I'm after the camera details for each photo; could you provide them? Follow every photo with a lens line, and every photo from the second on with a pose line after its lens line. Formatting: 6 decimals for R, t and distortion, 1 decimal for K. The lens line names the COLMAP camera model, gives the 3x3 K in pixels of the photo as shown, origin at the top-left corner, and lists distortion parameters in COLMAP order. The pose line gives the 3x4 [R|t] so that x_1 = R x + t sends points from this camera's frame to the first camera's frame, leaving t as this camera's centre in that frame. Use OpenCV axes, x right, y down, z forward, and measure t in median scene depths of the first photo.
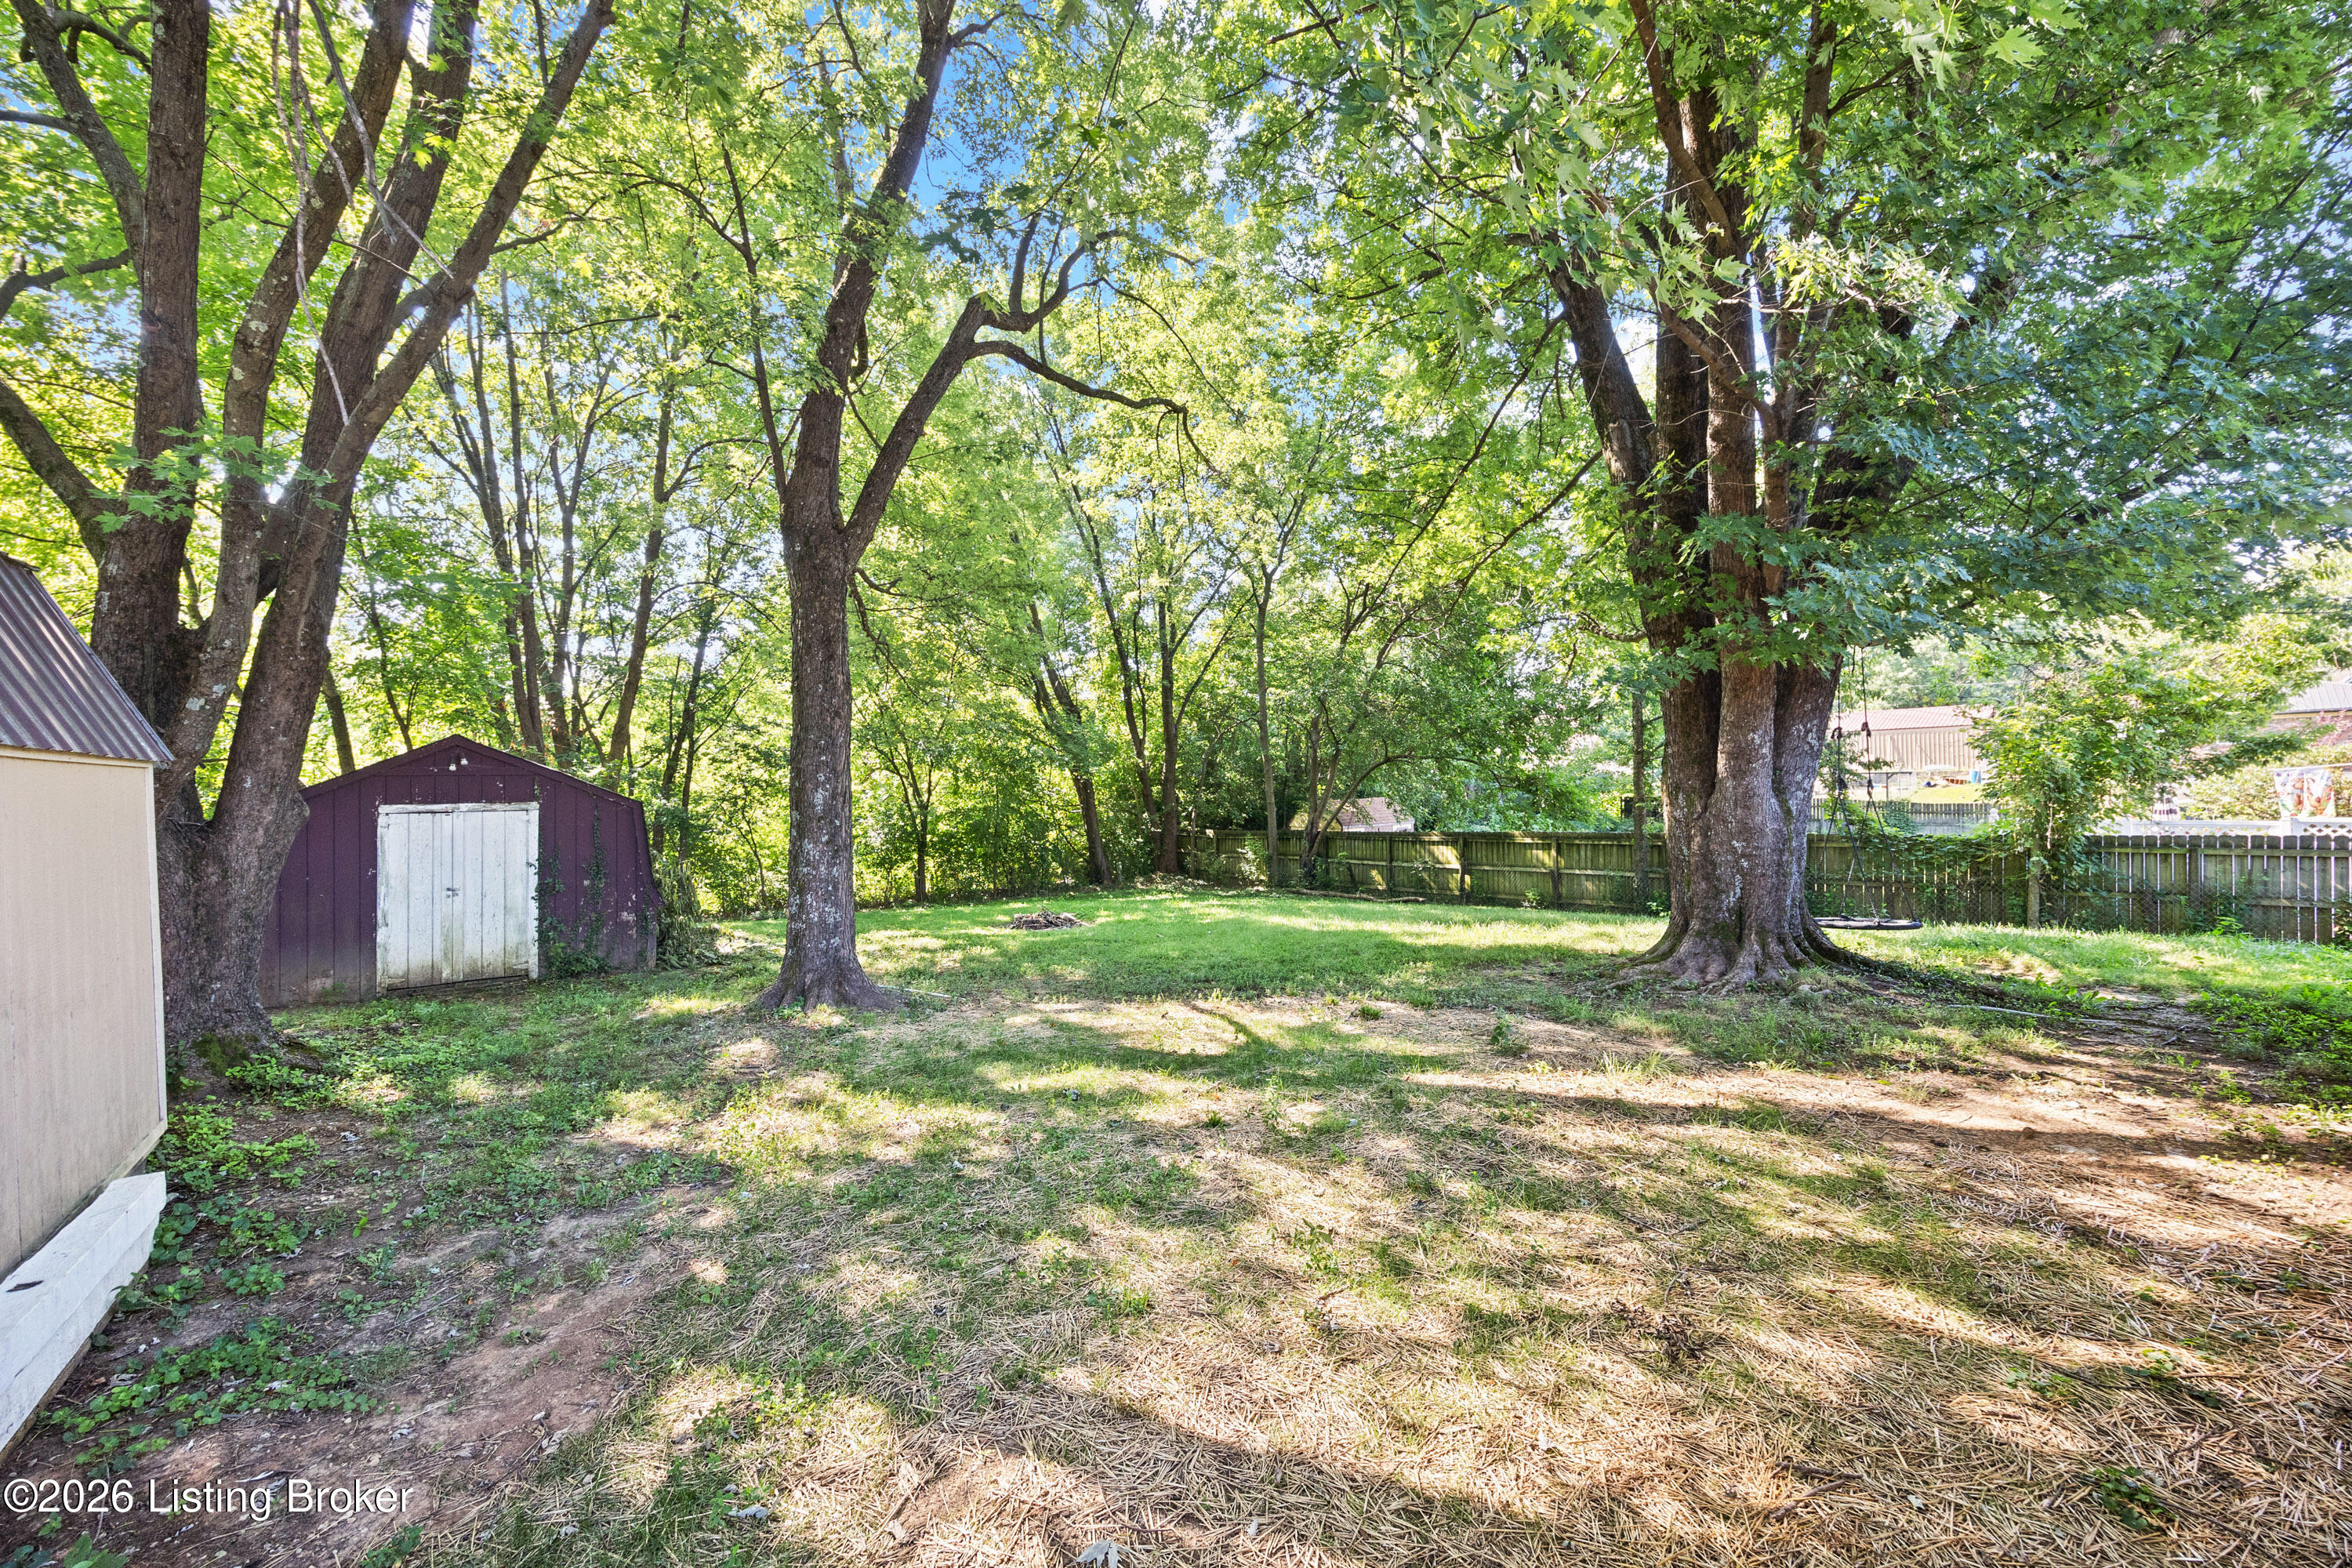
lens RADIAL K [[901.1, 0, 1179.5], [0, 901.1, 789.1], [0, 0, 1]] dist [-0.003018, 0.000217]
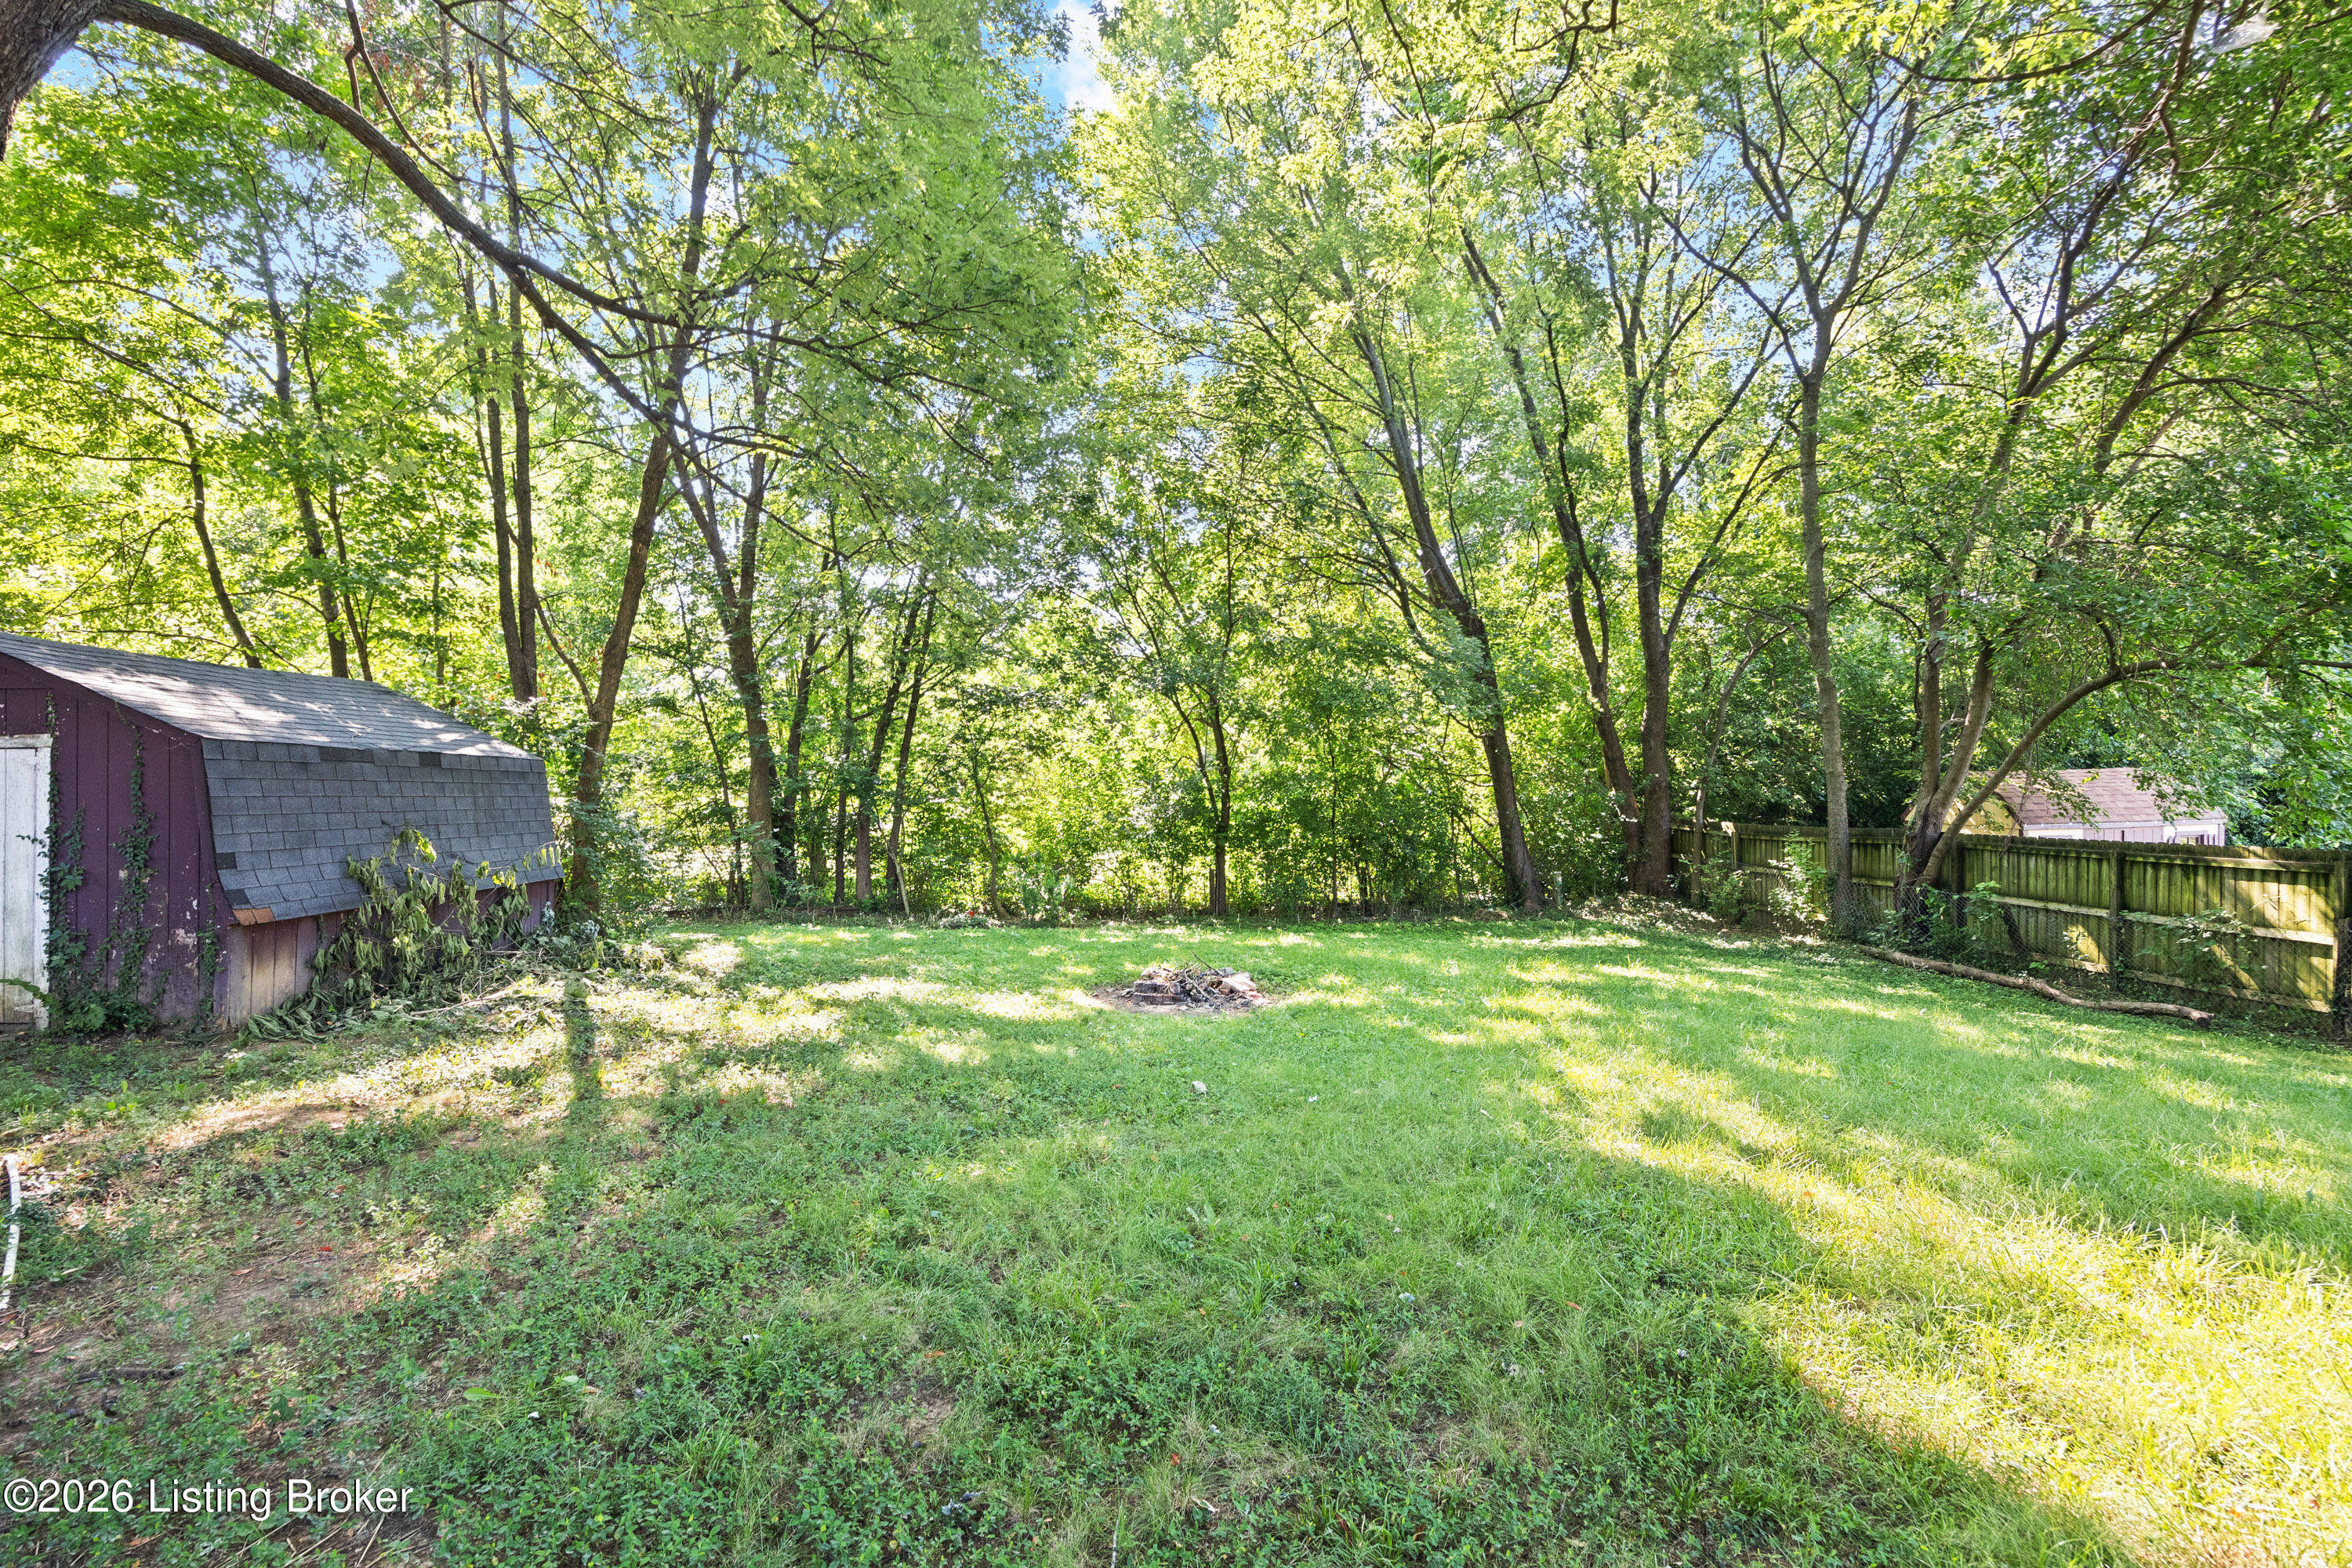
lens RADIAL K [[1083.4, 0, 1171.9], [0, 1083.4, 780.6], [0, 0, 1]] dist [-0.014584, -0.000397]
pose [[0.848962, 0.015453, -0.528229, 0.105285], [-0.006070, 0.999792, 0.019492, 0.009779], [0.528420, -0.013342, 0.848878, 0.290018]]
